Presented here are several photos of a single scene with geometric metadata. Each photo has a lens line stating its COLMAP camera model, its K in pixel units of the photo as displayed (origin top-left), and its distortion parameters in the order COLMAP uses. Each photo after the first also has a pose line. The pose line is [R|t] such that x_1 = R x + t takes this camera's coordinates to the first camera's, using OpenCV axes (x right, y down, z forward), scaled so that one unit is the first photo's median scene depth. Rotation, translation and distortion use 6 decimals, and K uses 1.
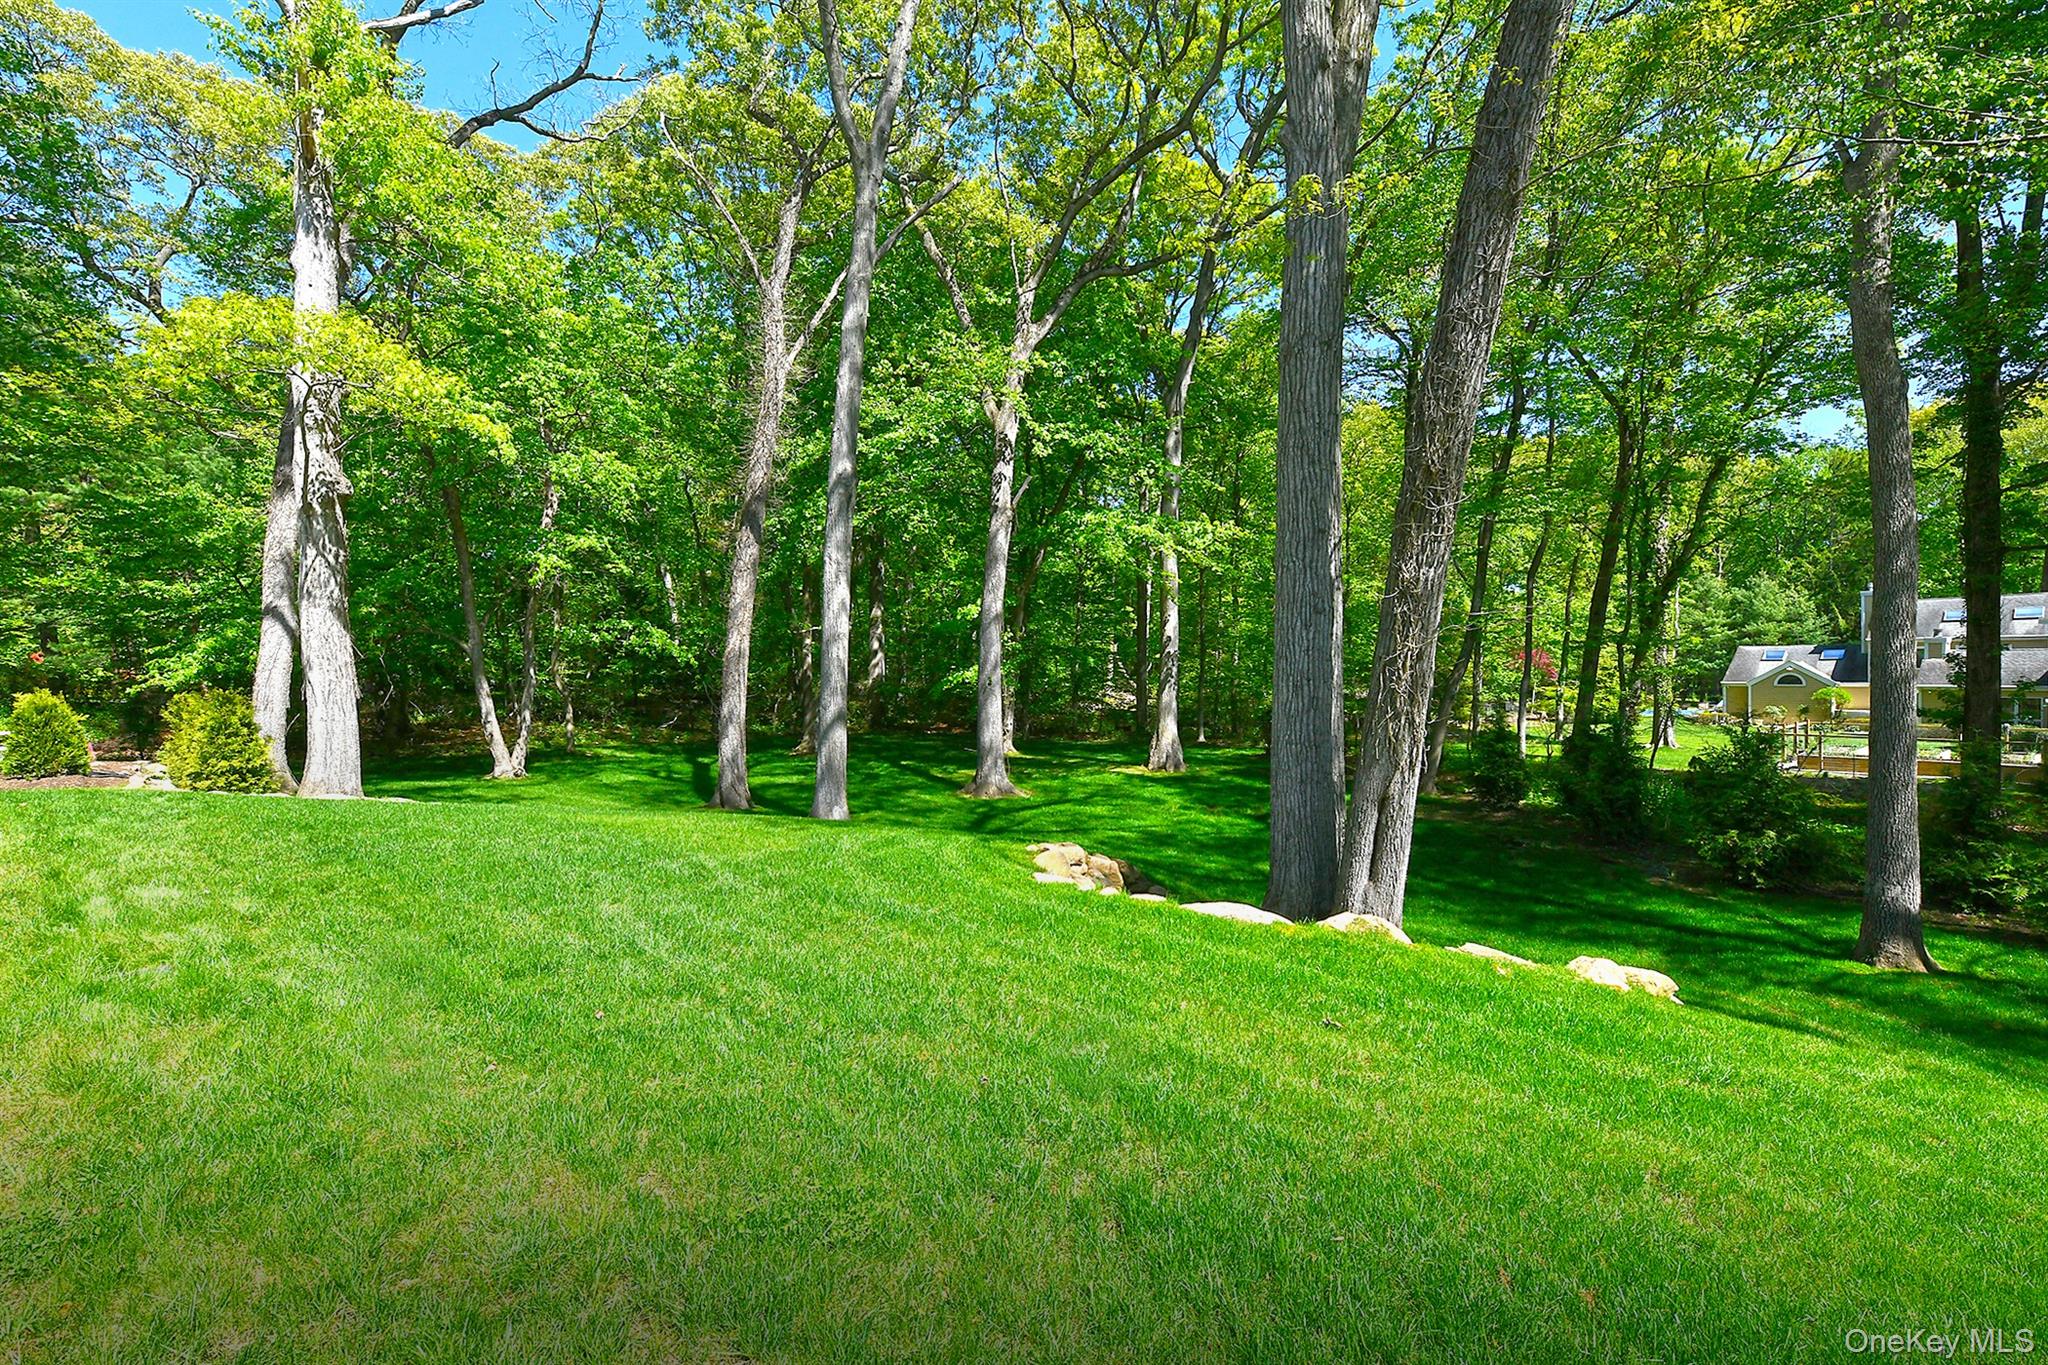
lens RADIAL K [[860.2, 0, 1014.5], [0, 860.2, 691.1], [0, 0, 1]] dist [-0.003835, -0.001062]
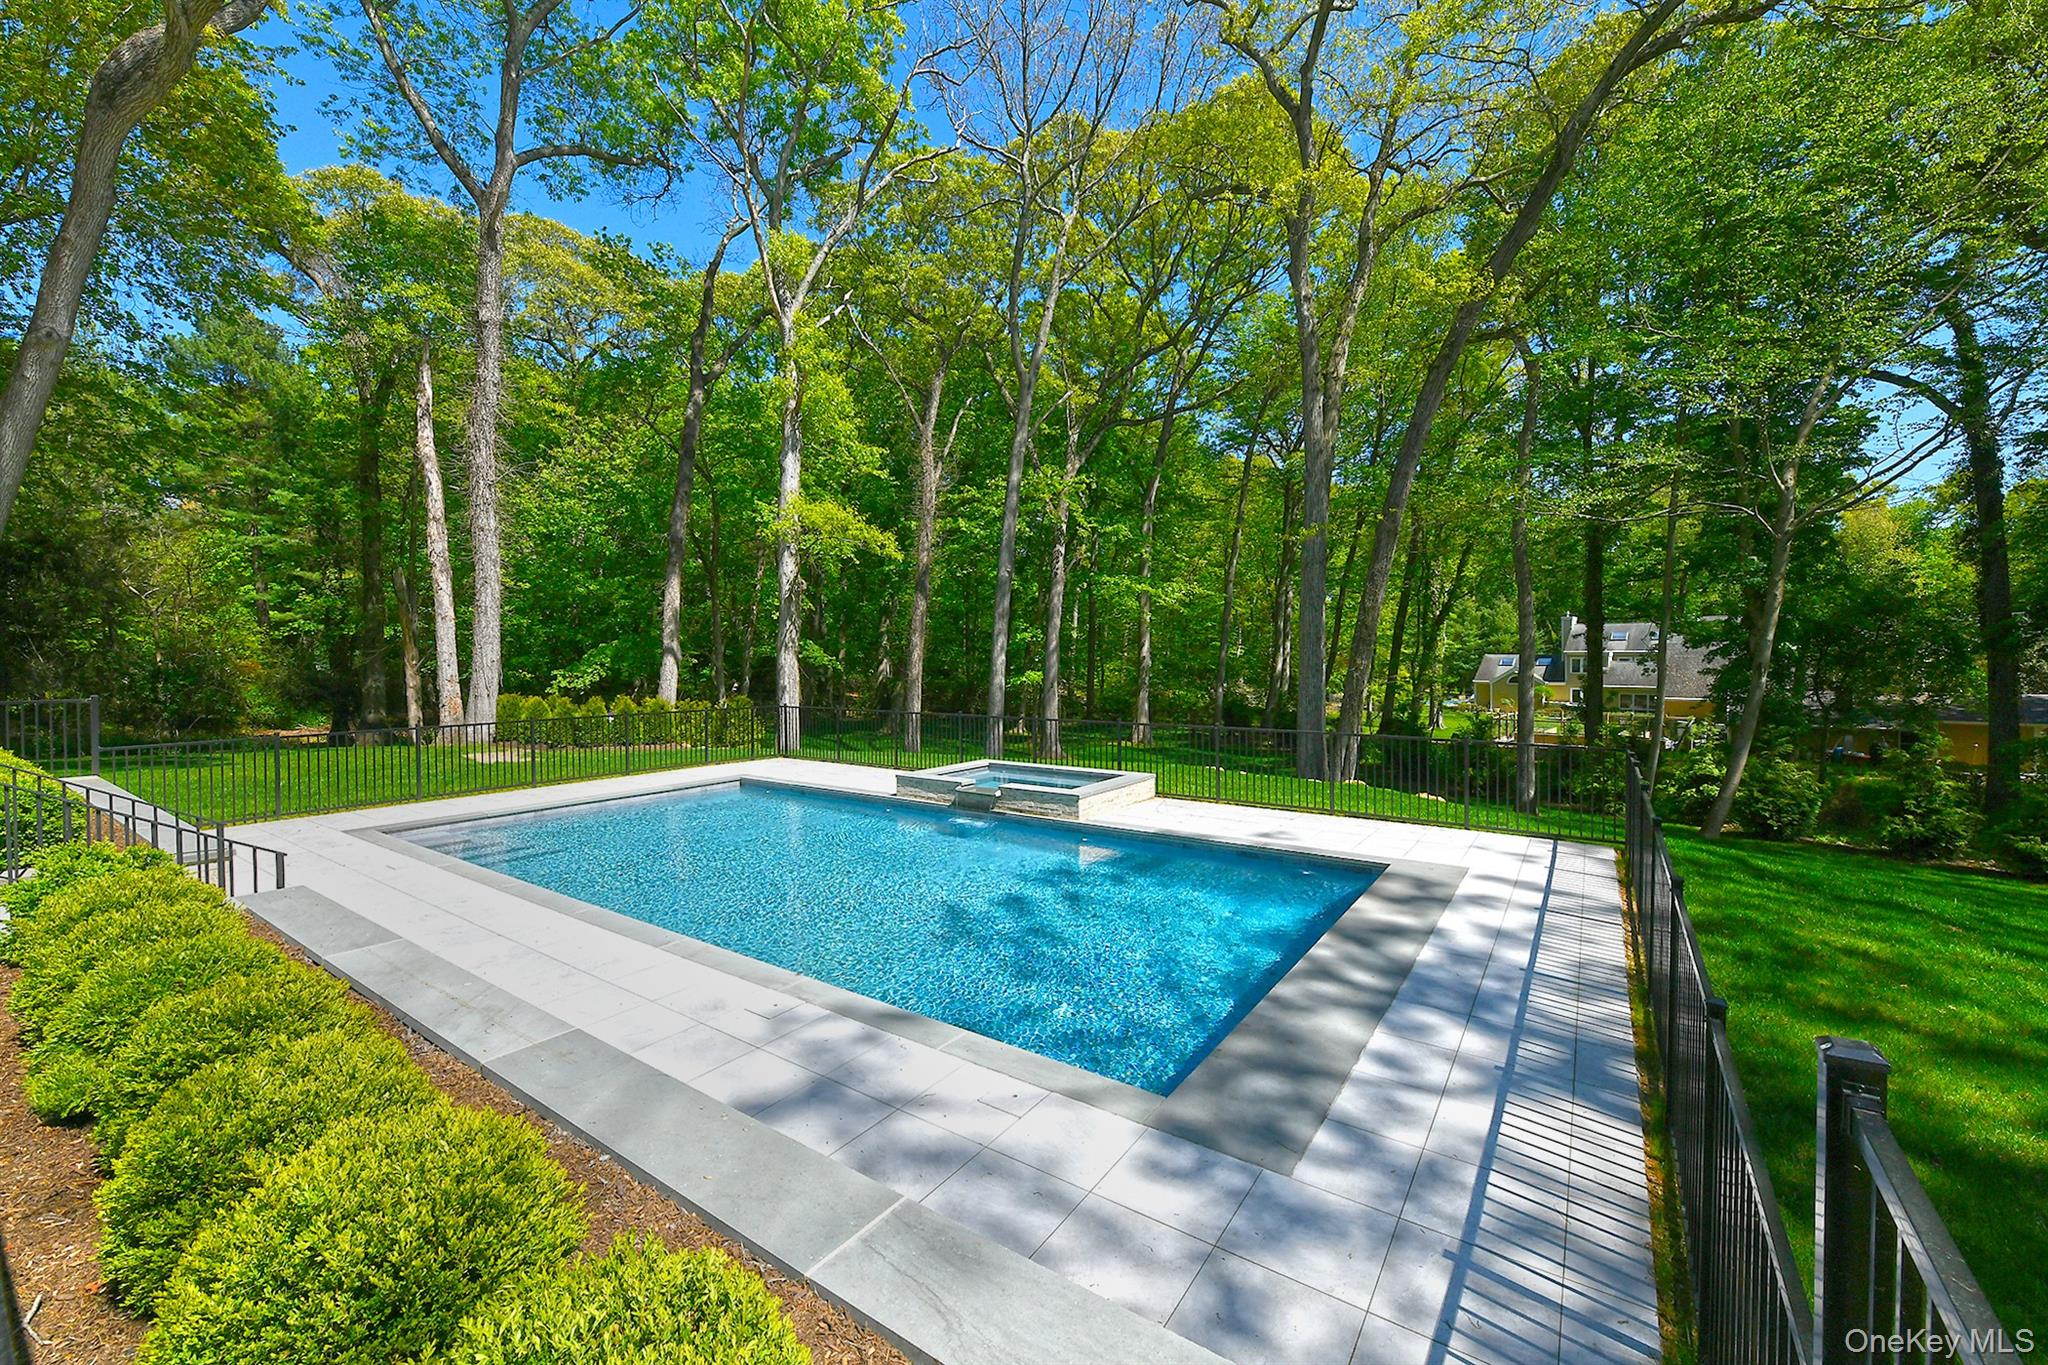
lens RADIAL K [[838.3, 0, 1036.4], [0, 838.3, 674.5], [0, 0, 1]] dist [-0.009084, -0.000027]
pose [[0.979225, 0.007652, 0.202632, -0.410370], [-0.006701, 0.999963, -0.005379, -0.028915], [-0.202666, 0.003909, 0.979240, -0.529389]]
